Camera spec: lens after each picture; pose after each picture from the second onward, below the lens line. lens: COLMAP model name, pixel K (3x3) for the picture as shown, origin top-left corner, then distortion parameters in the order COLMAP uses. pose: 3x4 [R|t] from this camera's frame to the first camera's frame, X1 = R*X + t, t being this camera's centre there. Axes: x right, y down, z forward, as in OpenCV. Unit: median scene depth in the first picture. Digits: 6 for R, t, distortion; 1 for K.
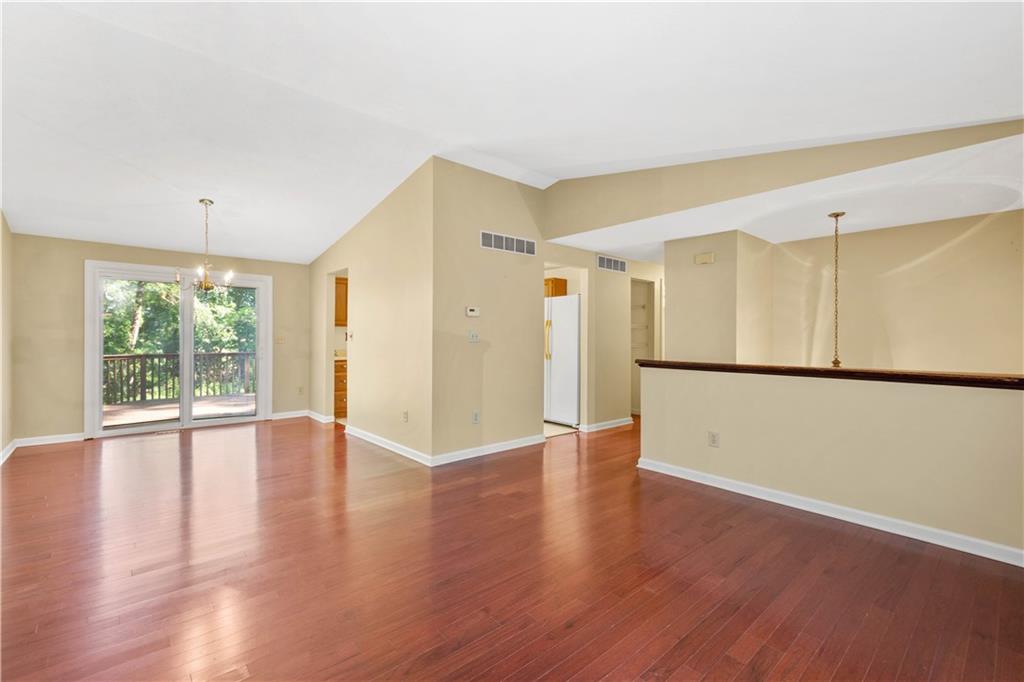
lens RADIAL K [[446.7, 0, 515.9], [0, 446.7, 334.8], [0, 0, 1]] dist [0.003884, 0.000242]
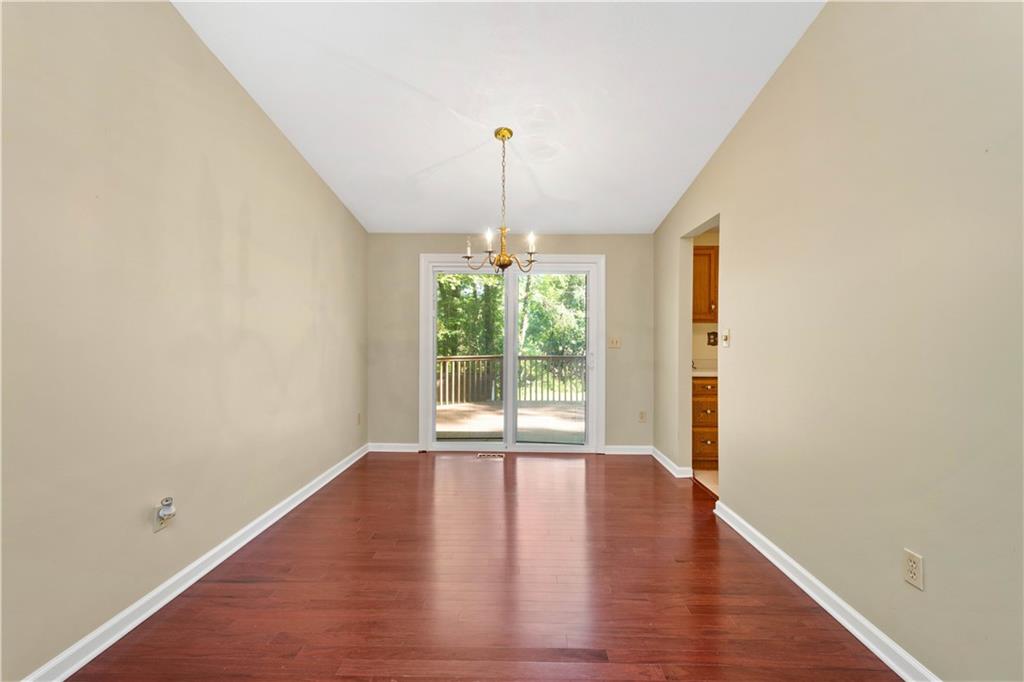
lens RADIAL K [[446.7, 0, 512.6], [0, 446.7, 338.3], [0, 0, 1]] dist [0.003884, 0.000242]
pose [[0.733874, 0.001680, -0.679283, -0.169216], [0.000491, 0.999995, 0.003003, 0.001188], [0.679285, -0.002537, 0.733870, 0.377895]]
